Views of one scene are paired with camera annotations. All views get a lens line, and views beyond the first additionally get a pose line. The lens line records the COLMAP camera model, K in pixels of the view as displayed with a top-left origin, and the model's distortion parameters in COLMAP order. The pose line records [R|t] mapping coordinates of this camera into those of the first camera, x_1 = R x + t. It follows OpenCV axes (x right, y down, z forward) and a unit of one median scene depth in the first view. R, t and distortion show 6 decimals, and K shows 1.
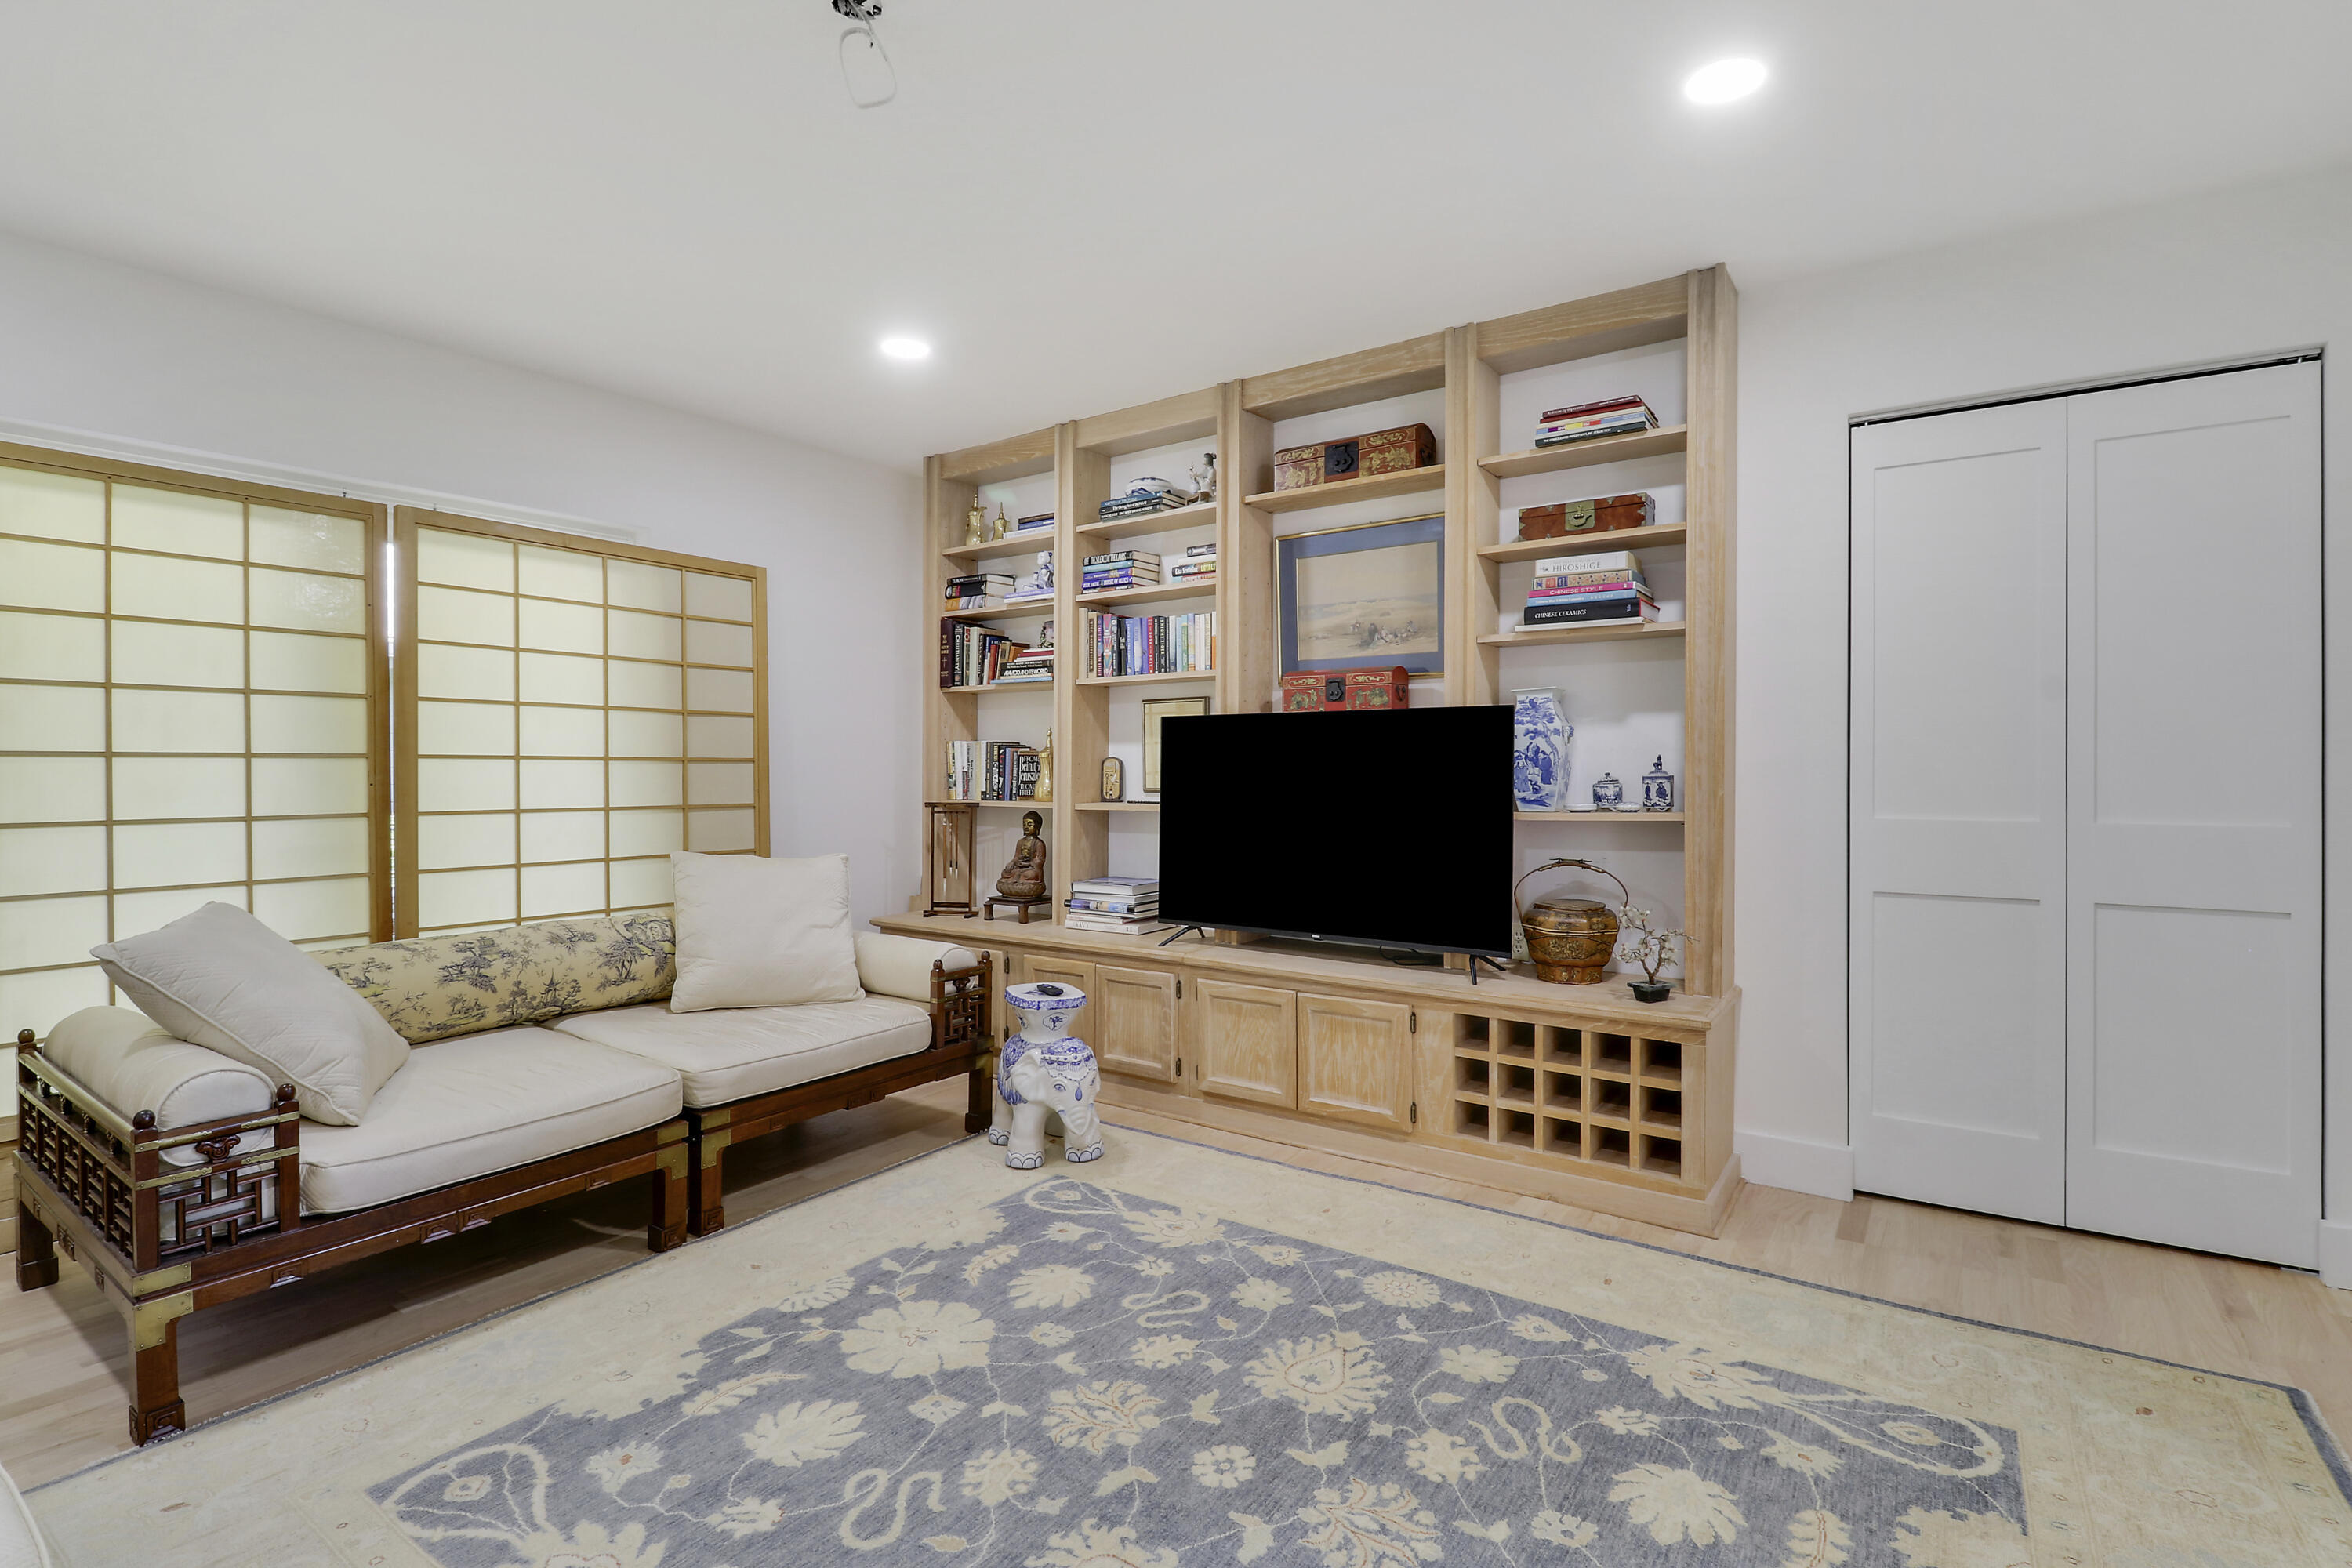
lens RADIAL K [[1111.5, 0, 1176.5], [0, 1111.5, 759.8], [0, 0, 1]] dist [0.006304, -0.017333]
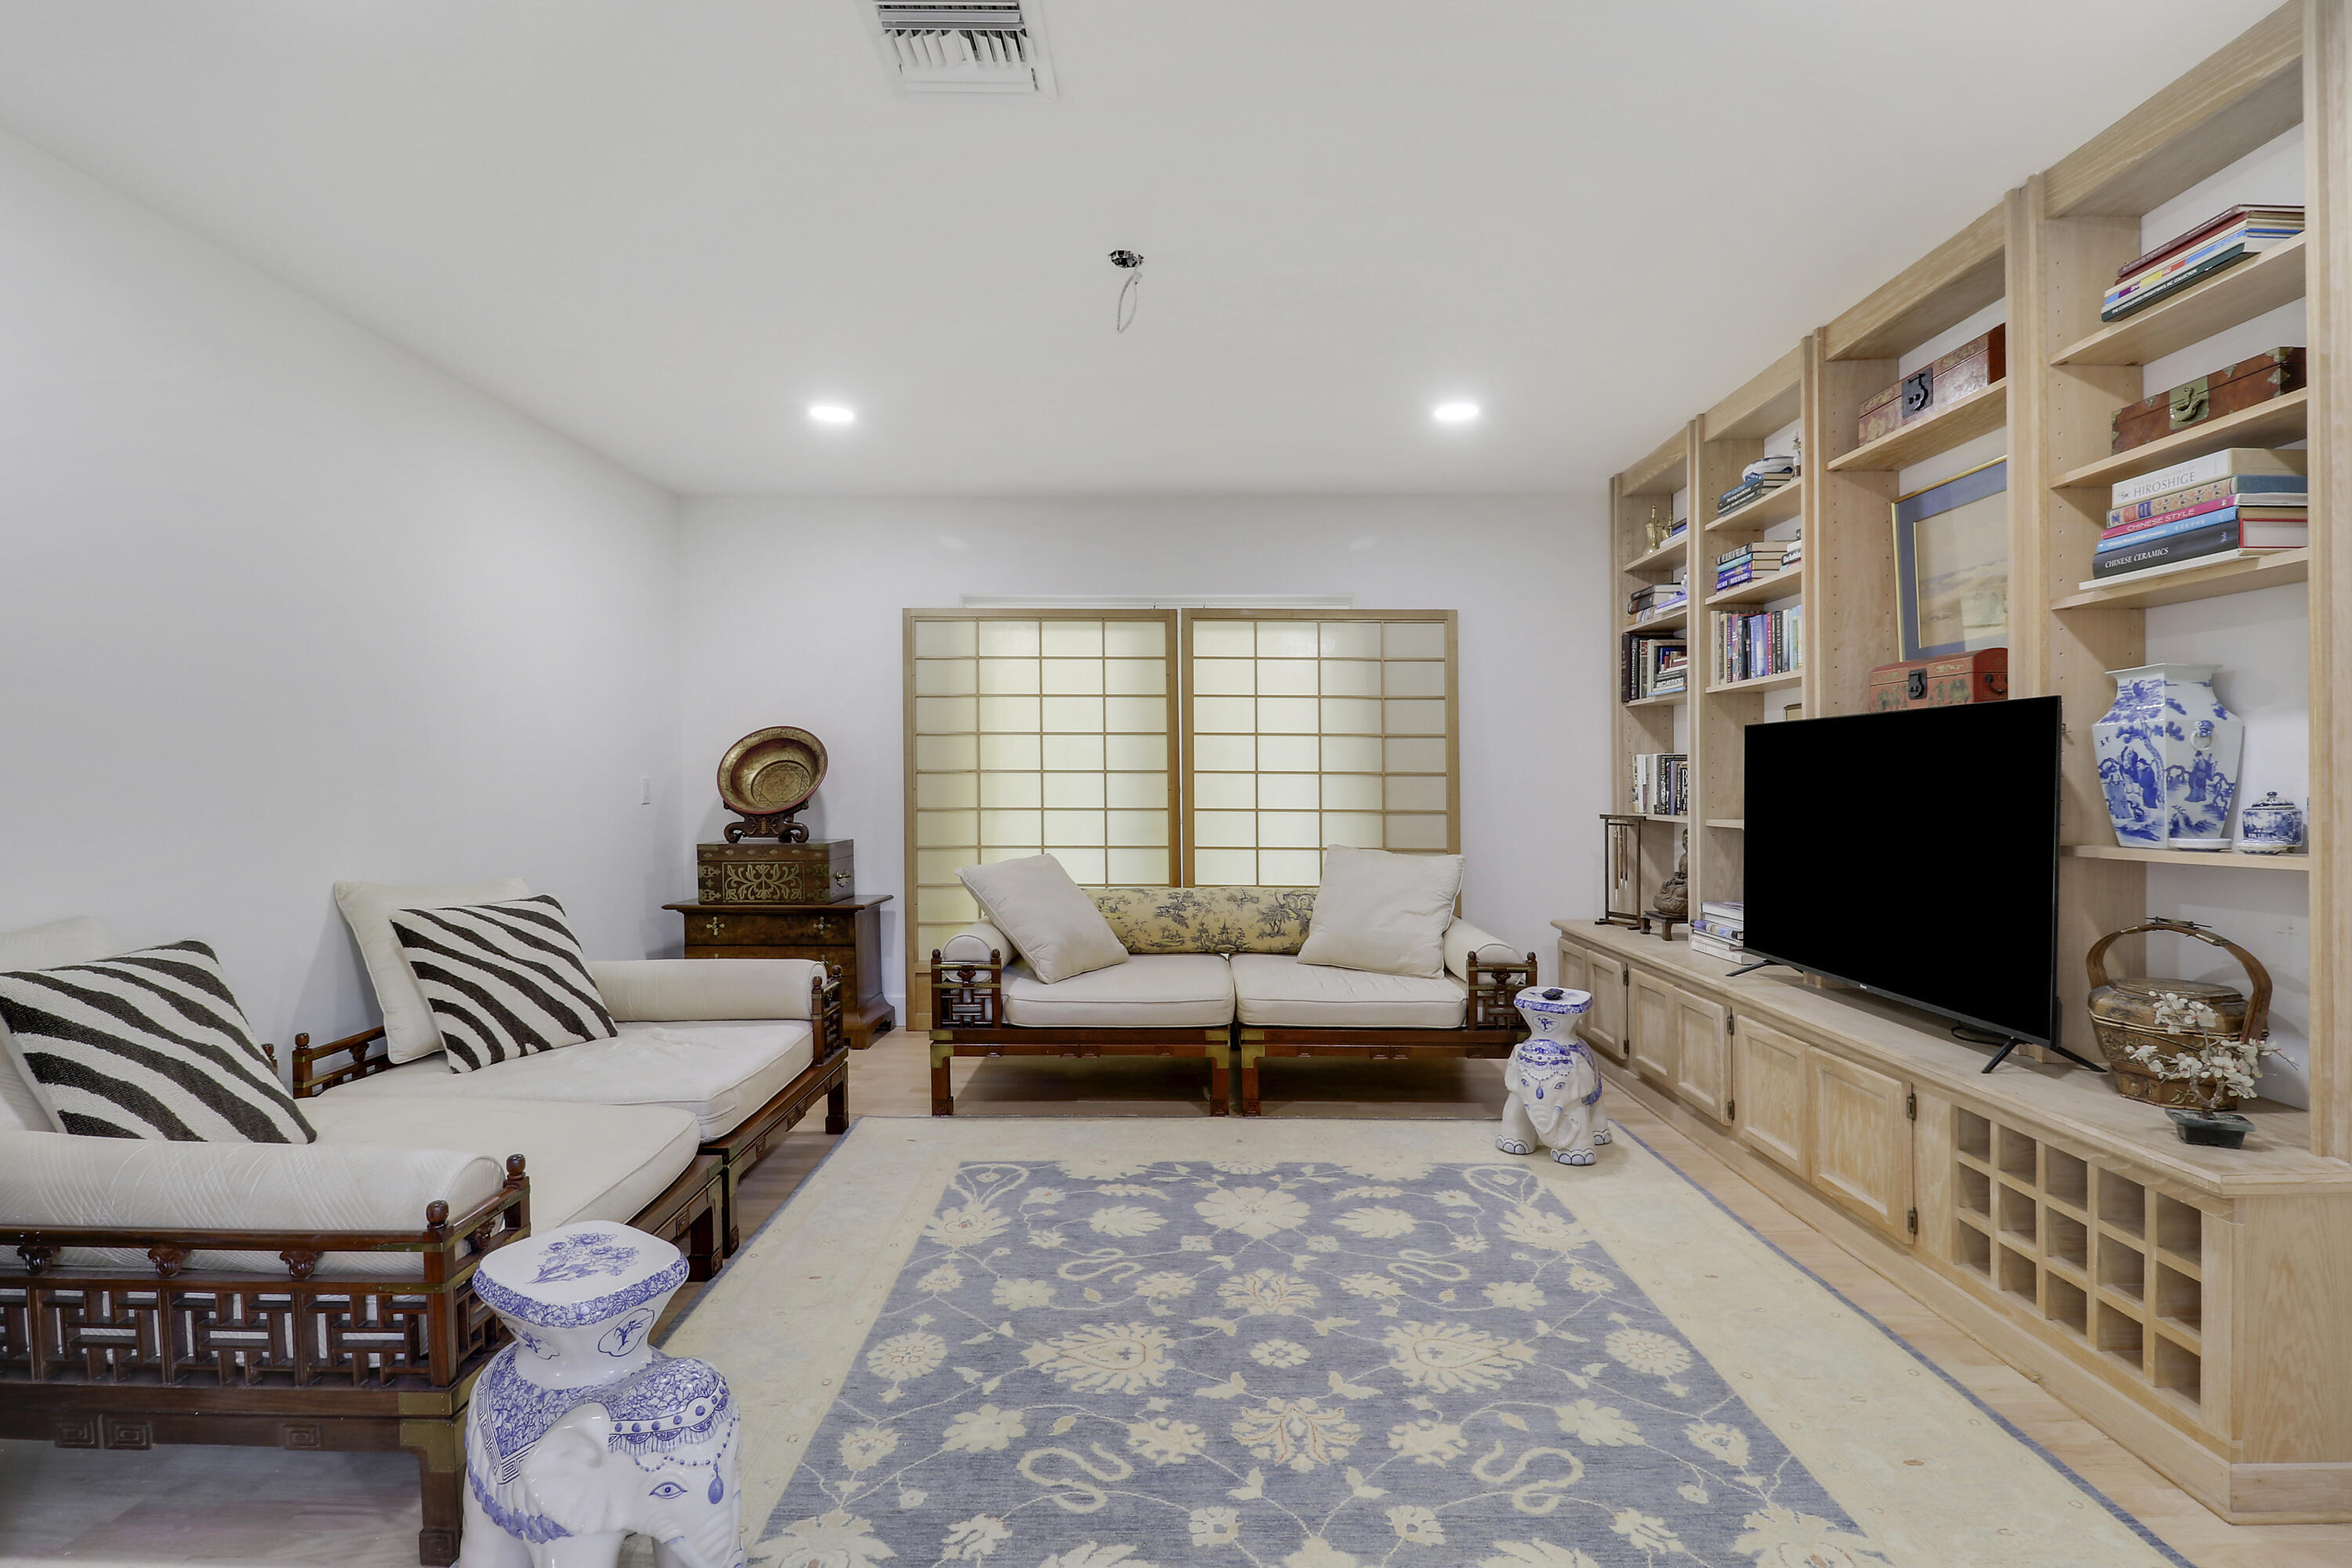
lens RADIAL K [[1101.7, 0, 1176.0], [0, 1101.7, 784.0], [0, 0, 1]] dist [0.004297, -0.017798]
pose [[0.562320, 0.006229, -0.826896, 0.566474], [0.001766, 0.999960, 0.008734, 0.000522], [0.826918, -0.006372, 0.562287, 0.134698]]
